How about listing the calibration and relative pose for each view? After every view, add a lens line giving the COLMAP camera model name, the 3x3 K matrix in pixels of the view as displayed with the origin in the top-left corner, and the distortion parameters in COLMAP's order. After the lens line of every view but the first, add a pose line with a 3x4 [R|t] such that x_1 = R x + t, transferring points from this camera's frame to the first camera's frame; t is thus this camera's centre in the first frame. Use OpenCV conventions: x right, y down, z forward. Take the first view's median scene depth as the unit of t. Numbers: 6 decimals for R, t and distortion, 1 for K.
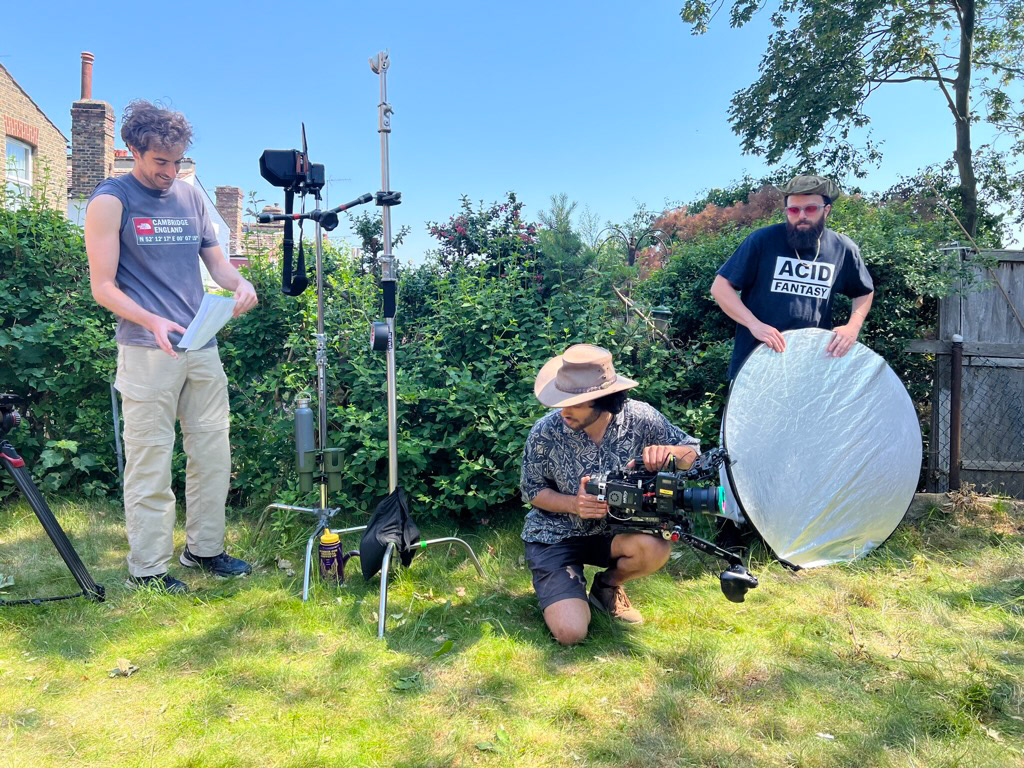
lens RADIAL K [[765.7, 0, 512.0], [0, 765.7, 384.0], [0, 0, 1]] dist [0.049089, -0.059076]
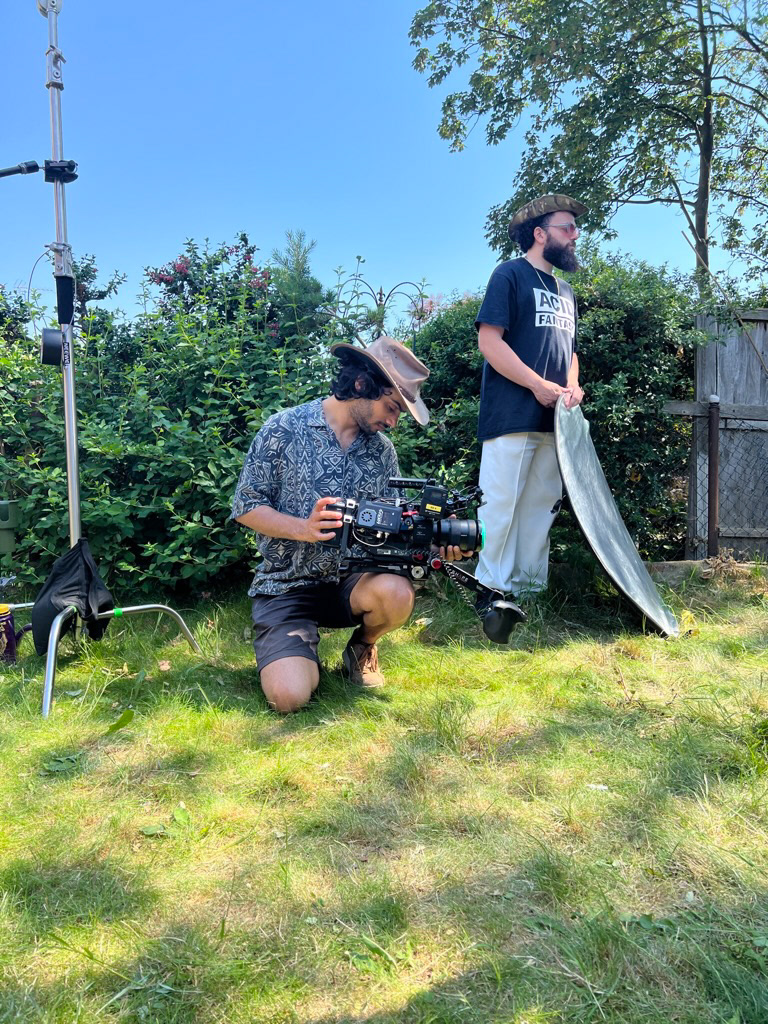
lens RADIAL K [[765.7, 0, 396.0], [0, 765.7, 513.4], [0, 0, 1]] dist [0.049089, -0.059076]
pose [[0.988279, -0.011769, 0.152201, 0.044043], [0.011950, 0.999929, -0.000274, 0.092982], [-0.152187, 0.002089, 0.988349, 0.132569]]
